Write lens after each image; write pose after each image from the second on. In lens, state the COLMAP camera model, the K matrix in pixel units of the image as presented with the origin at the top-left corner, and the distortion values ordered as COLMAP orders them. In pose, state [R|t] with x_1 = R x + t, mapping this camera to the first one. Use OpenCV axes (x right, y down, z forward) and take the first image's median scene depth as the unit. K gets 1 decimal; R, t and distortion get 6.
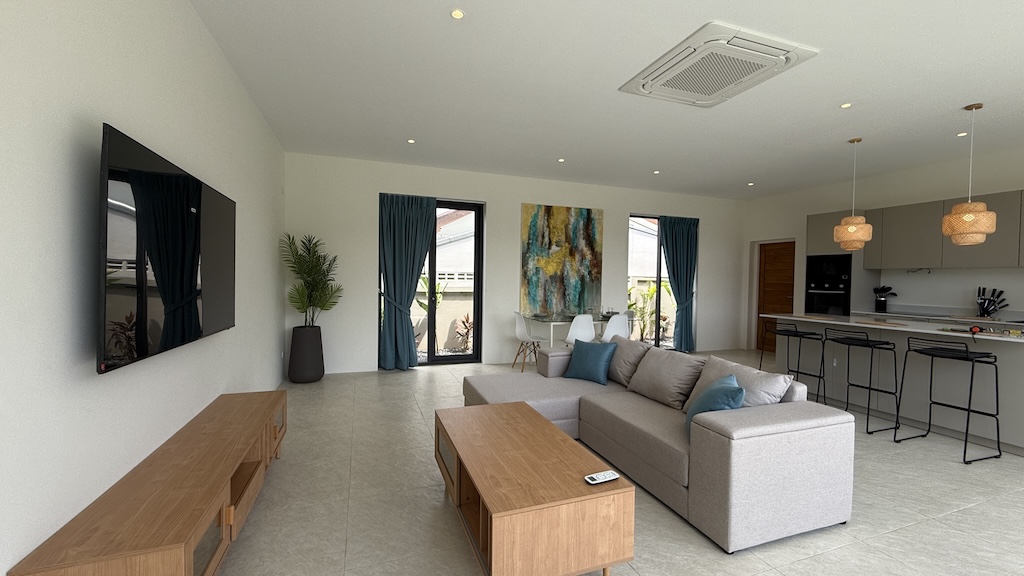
lens RADIAL K [[409.2, 0, 508.3], [0, 409.2, 287.3], [0, 0, 1]] dist [0.000112, -0.000641]
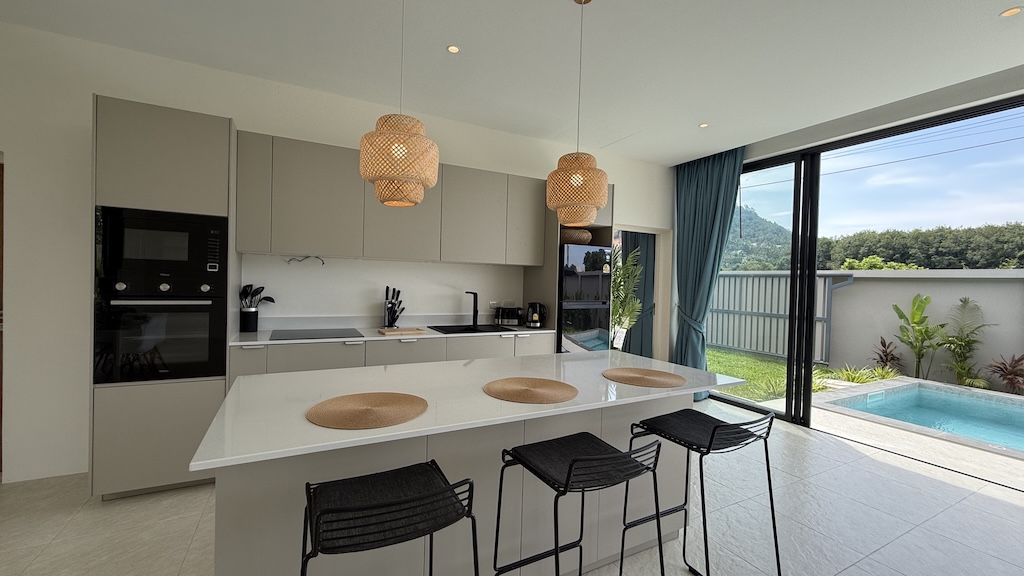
lens RADIAL K [[409.2, 0, 511.7], [0, 409.2, 286.9], [0, 0, 1]] dist [0.000112, -0.000641]
pose [[-0.134064, -0.034475, 0.990373, 0.339218], [-0.005893, 0.999405, 0.033992, -0.020662], [-0.990955, -0.001279, -0.134187, 0.730305]]
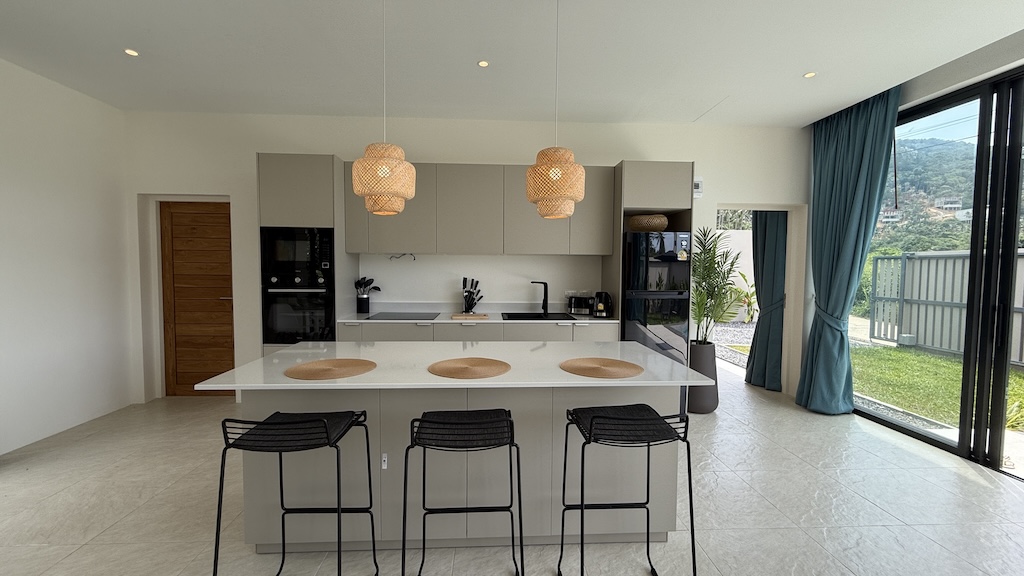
lens RADIAL K [[409.2, 0, 509.5], [0, 409.2, 286.0], [0, 0, 1]] dist [0.000112, -0.000641]
pose [[0.294442, -0.058332, 0.953888, 0.317699], [0.019959, 0.998293, 0.054887, -0.021973], [-0.955461, 0.002877, 0.295103, 0.551769]]
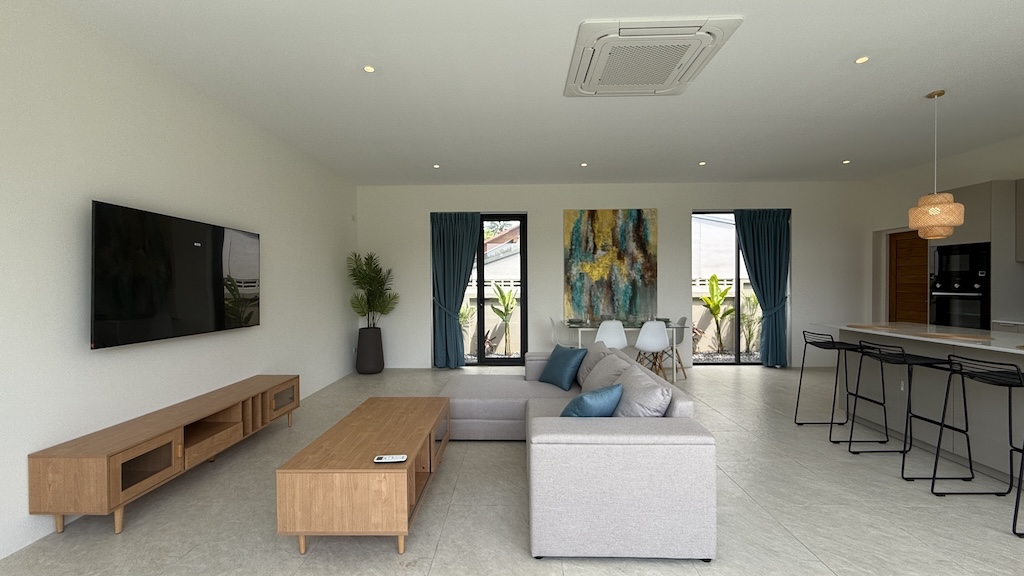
lens RADIAL K [[409.2, 0, 510.4], [0, 409.2, 286.7], [0, 0, 1]] dist [0.000112, -0.000641]
pose [[0.933763, -0.018446, -0.357417, 0.290444], [0.012364, 0.999737, -0.019294, 0.002026], [0.357679, 0.013596, 0.933746, 0.011497]]
